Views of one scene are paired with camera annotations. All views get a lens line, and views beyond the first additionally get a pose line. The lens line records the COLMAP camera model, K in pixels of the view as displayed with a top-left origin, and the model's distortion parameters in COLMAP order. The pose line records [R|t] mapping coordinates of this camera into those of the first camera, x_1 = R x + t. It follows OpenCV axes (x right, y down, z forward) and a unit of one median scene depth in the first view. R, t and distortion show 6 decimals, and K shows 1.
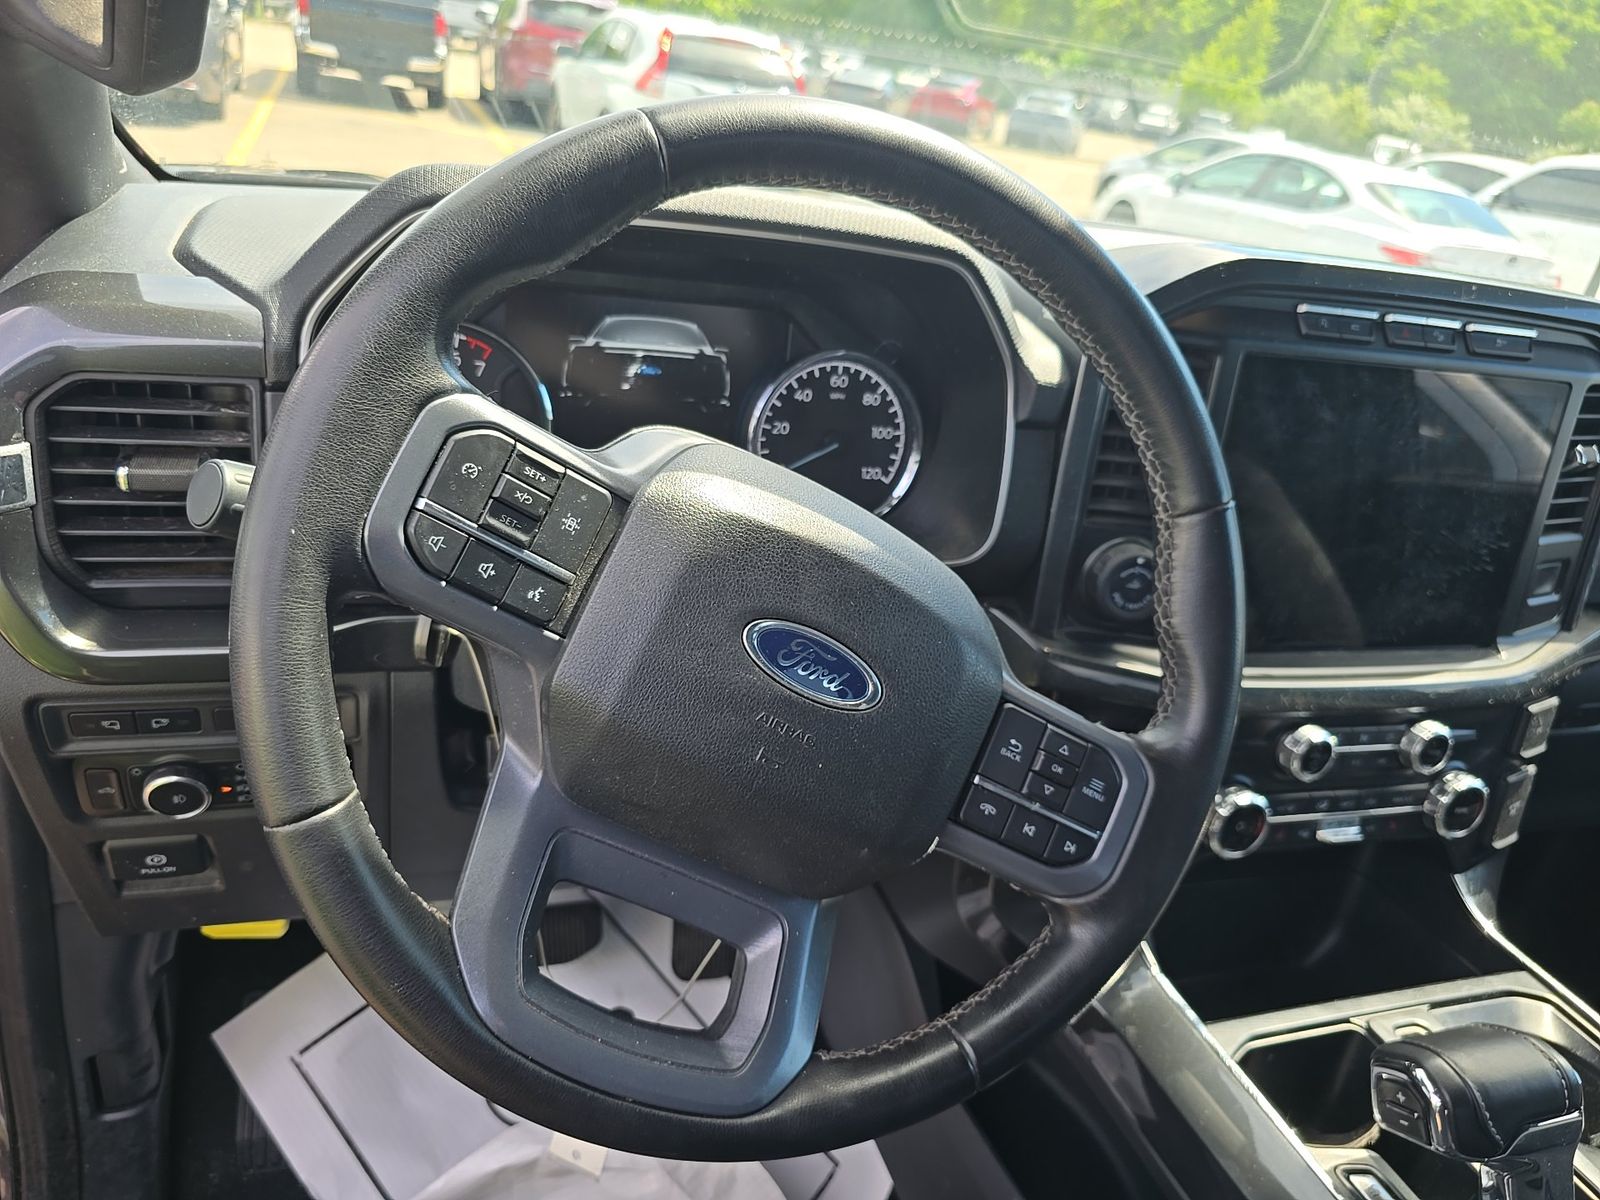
lens RADIAL K [[1099.3, 0, 790.5], [0, 1099.3, 604.9], [0, 0, 1]] dist [0.020286, -0.024234]
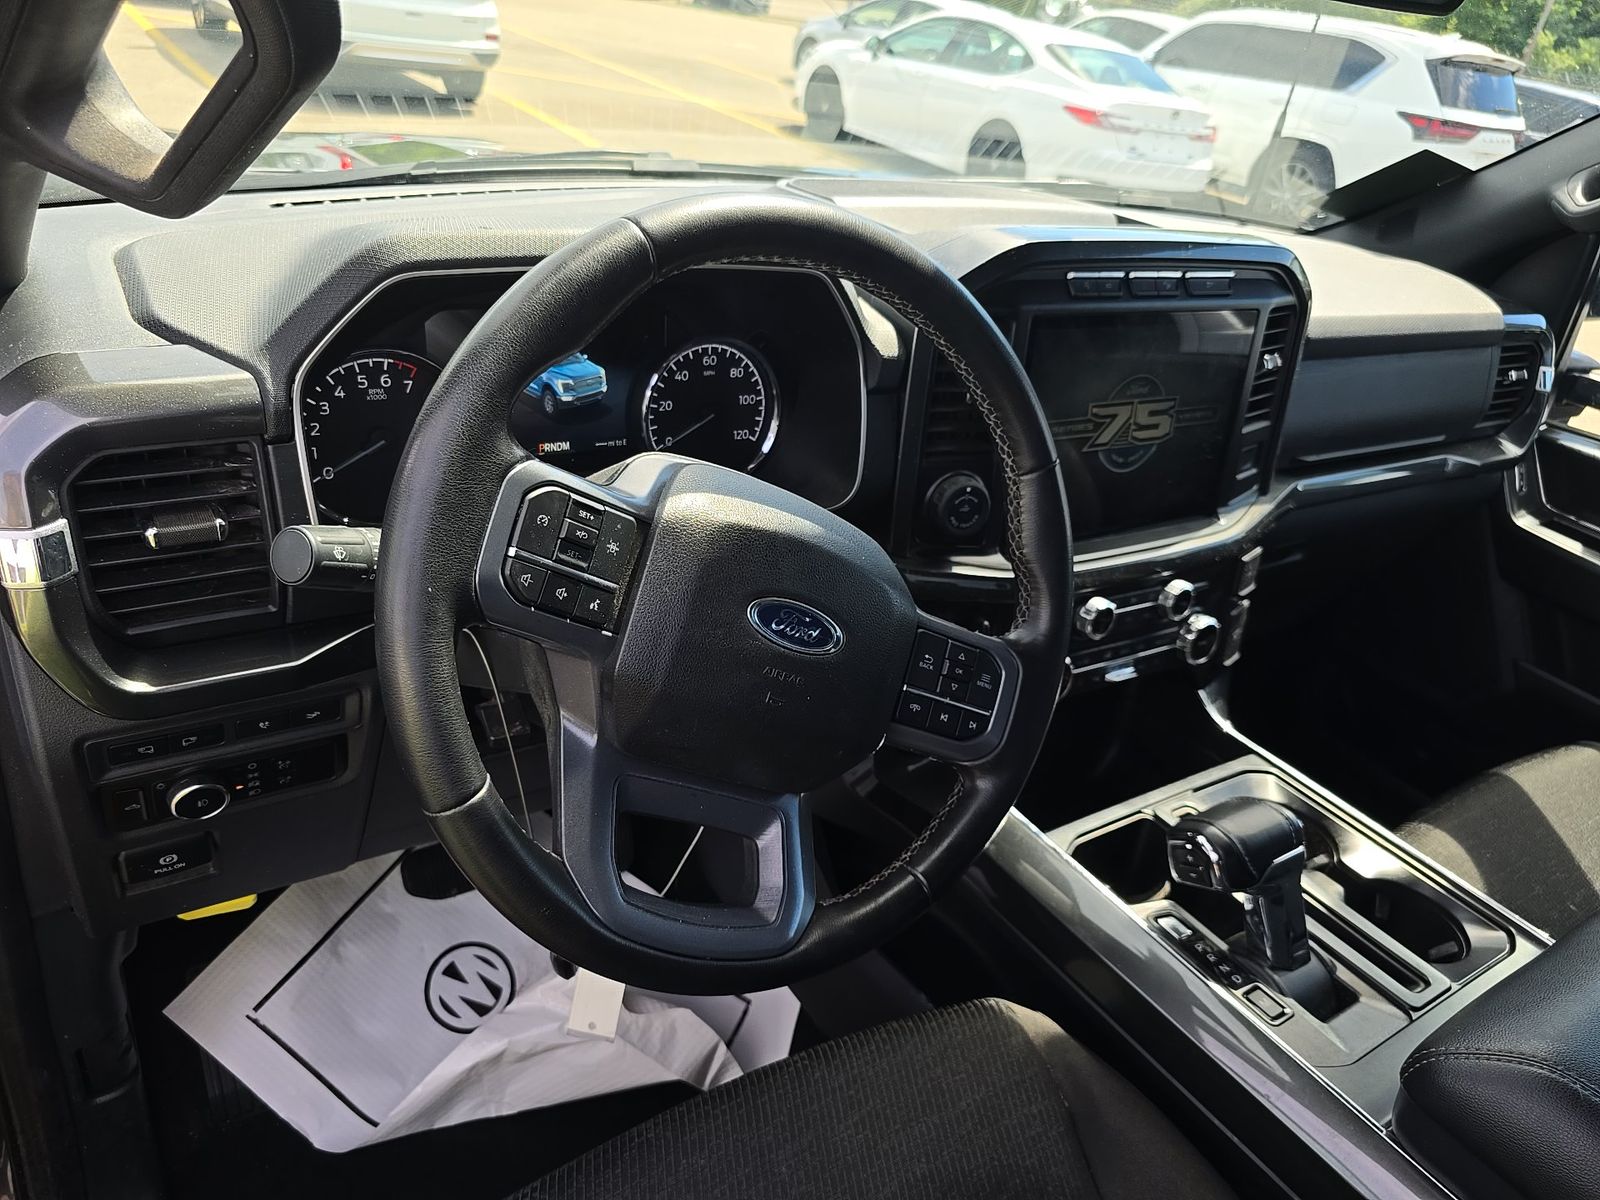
lens RADIAL K [[1079.5, 0, 788.8], [0, 1079.5, 604.5], [0, 0, 1]] dist [0.047241, -0.043795]
pose [[0.968812, -0.133400, 0.208824, -0.150882], [0.110466, 0.986859, 0.117925, -0.074325], [-0.221811, -0.091179, 0.970817, -0.162451]]
